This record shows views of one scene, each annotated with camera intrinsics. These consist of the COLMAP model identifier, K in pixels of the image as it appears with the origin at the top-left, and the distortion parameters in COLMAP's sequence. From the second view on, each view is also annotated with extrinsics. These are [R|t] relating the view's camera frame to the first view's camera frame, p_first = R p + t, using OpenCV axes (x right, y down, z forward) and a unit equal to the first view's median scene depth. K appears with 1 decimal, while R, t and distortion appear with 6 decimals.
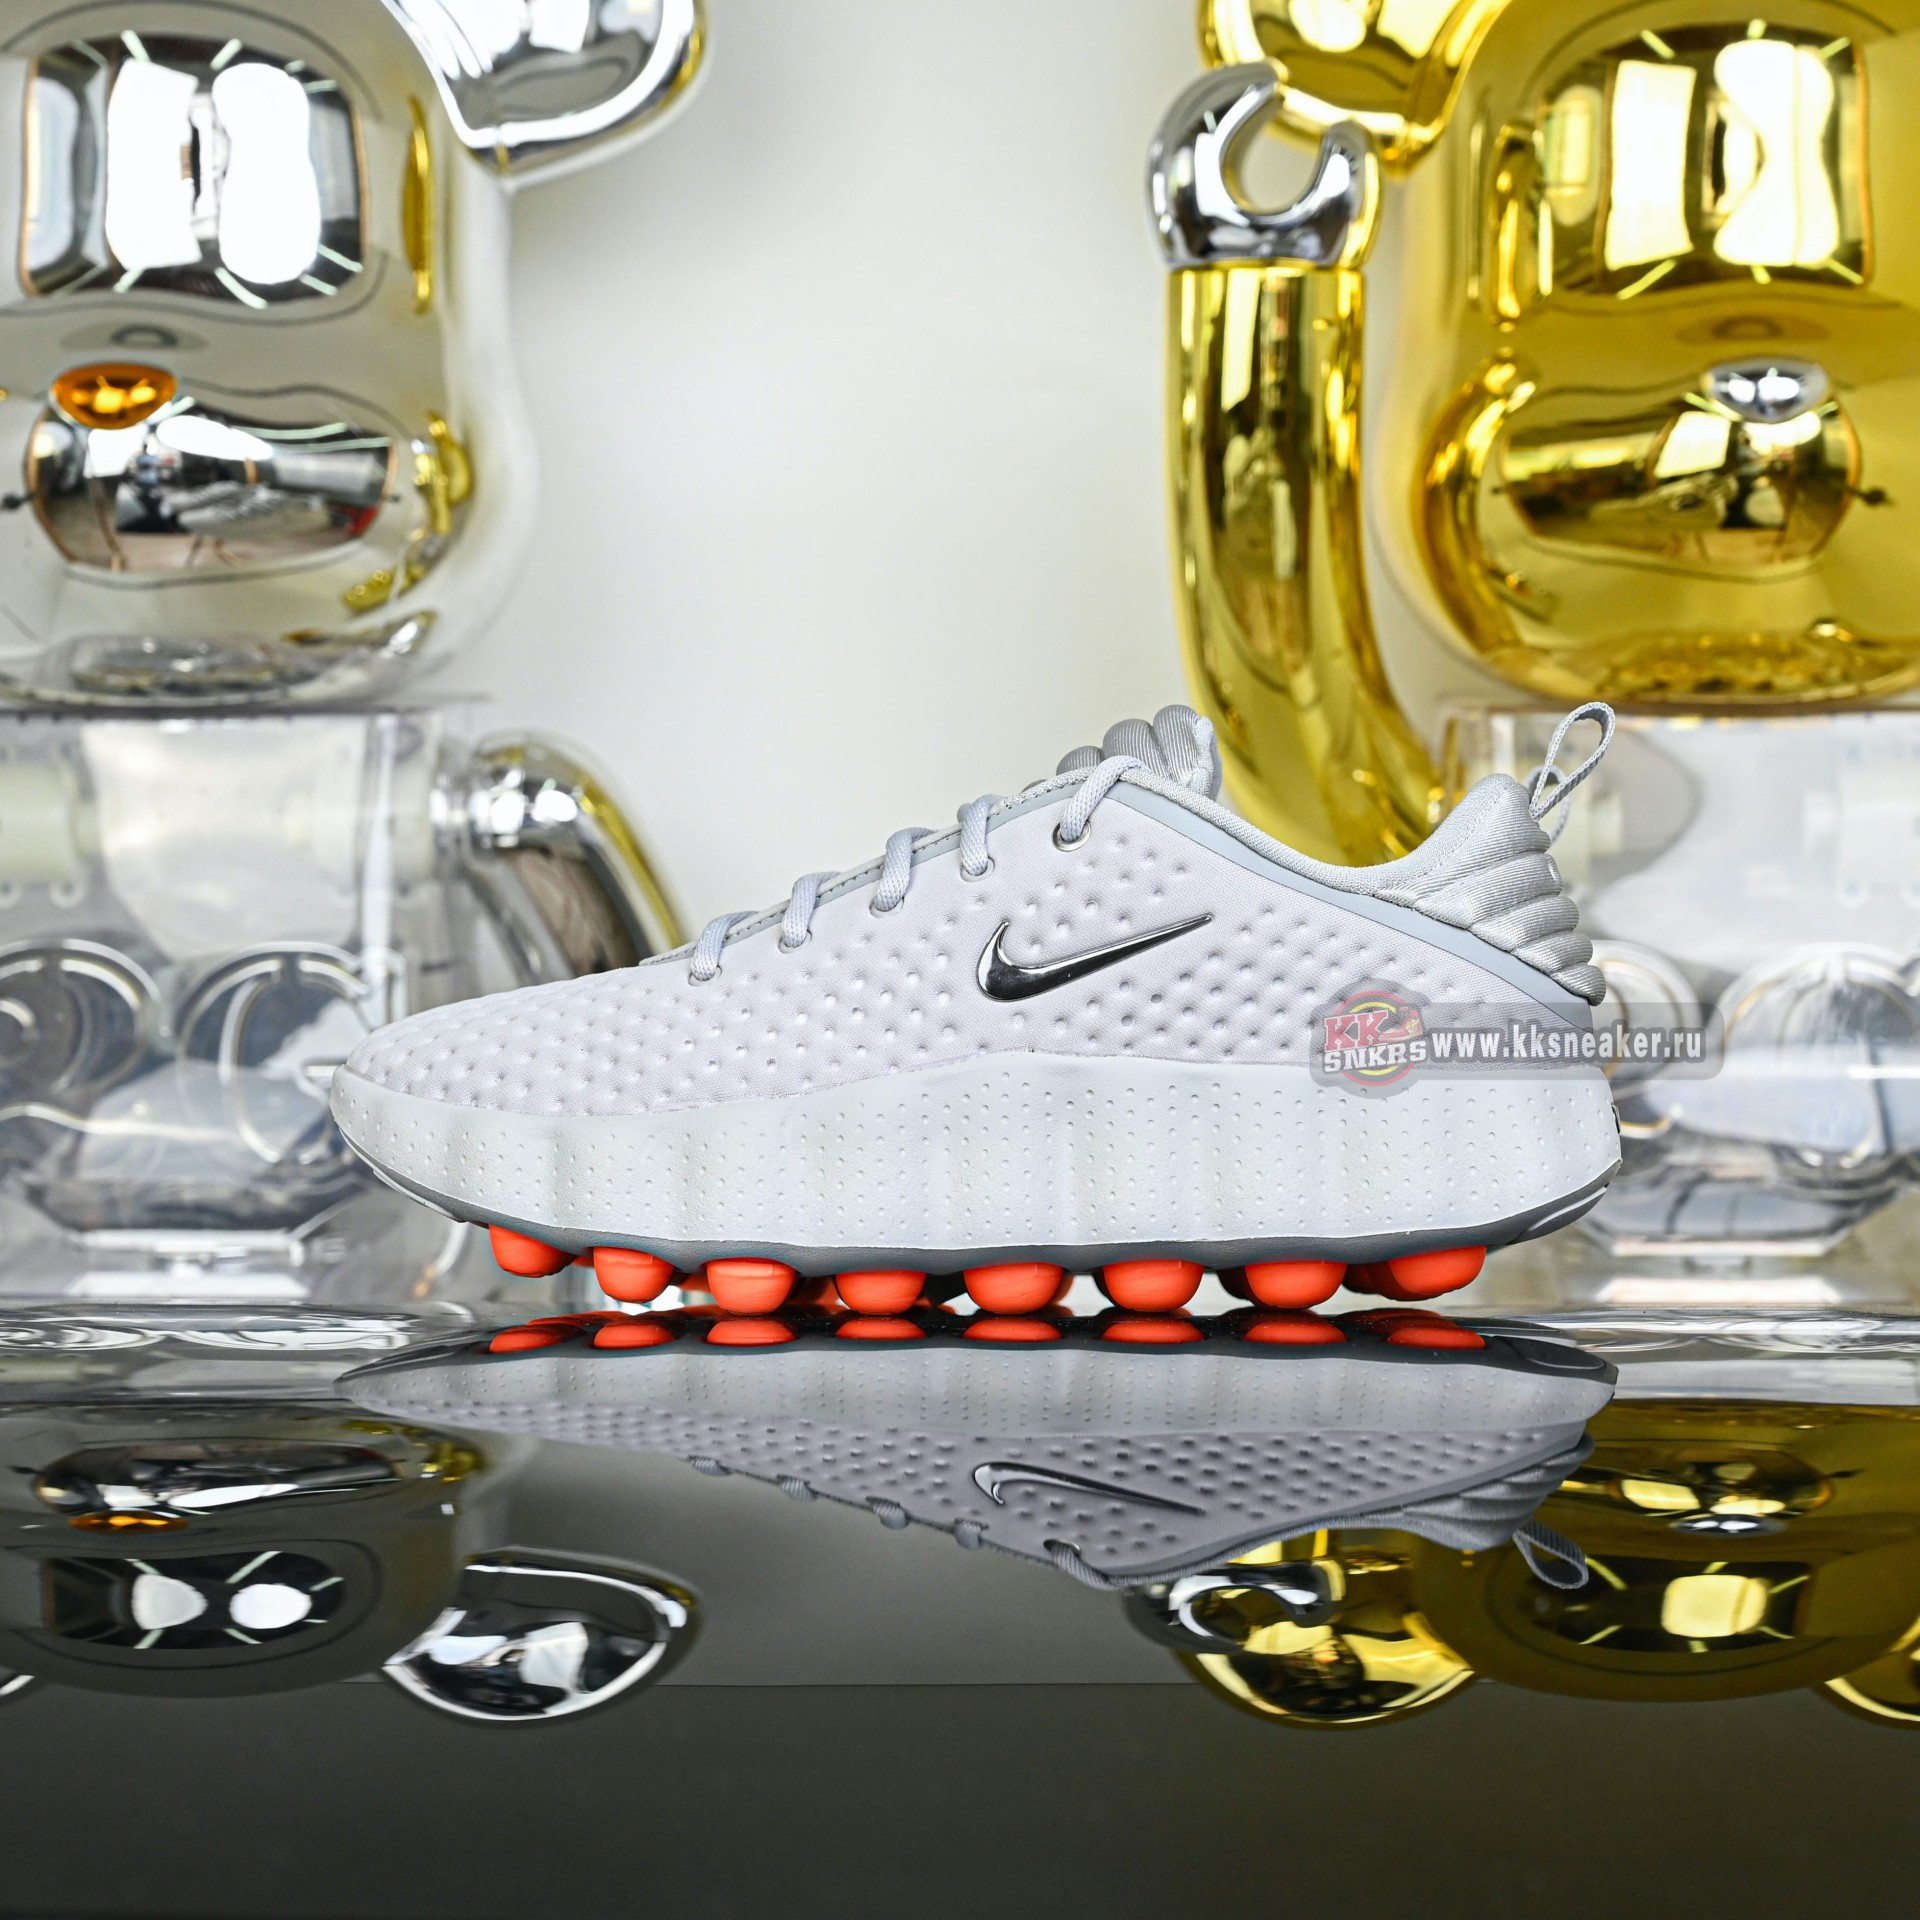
lens RADIAL K [[5745.6, 0, 965.0], [0, 5745.6, 987.7], [0, 0, 1]] dist [-0.066077, 0.000000]
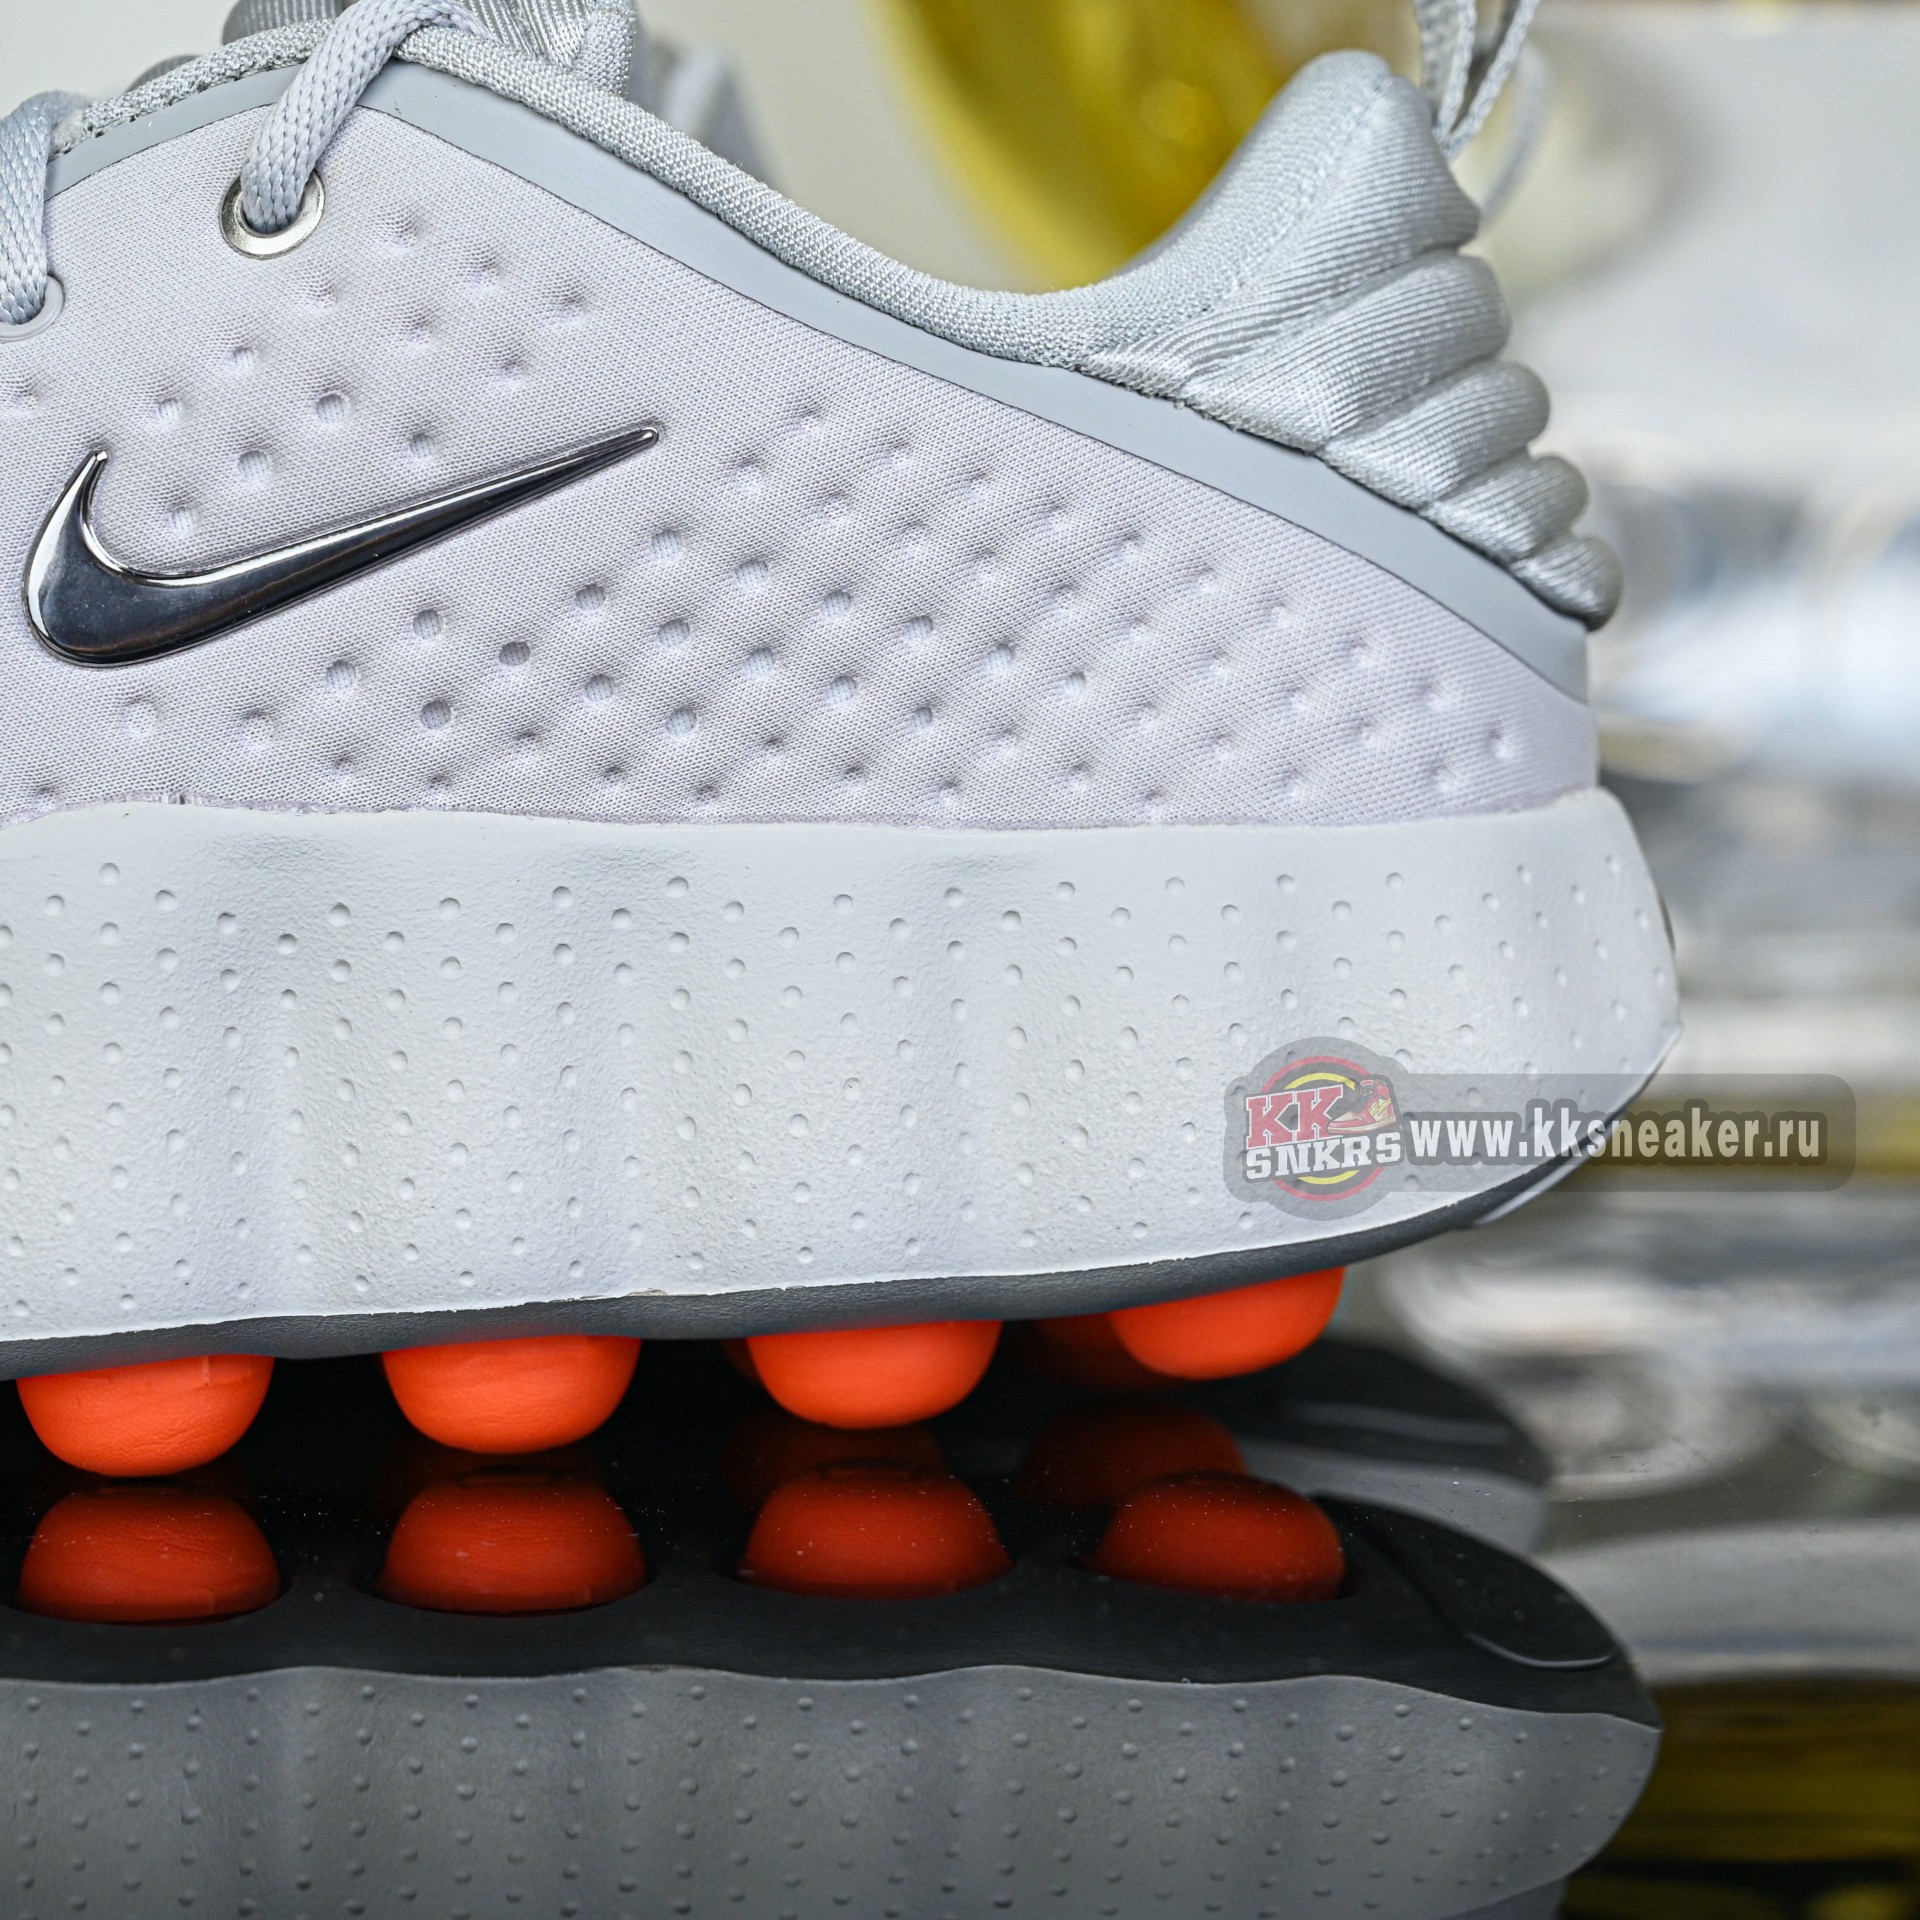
lens RADIAL K [[5530.1, 0, 952.0], [0, 5530.1, 970.2], [0, 0, 1]] dist [0.012123, 0.000000]
pose [[0.988032, -0.026359, 0.151982, 0.006377], [0.011720, 0.995272, 0.096421, -0.011859], [-0.153805, -0.093486, 0.983669, 0.641648]]
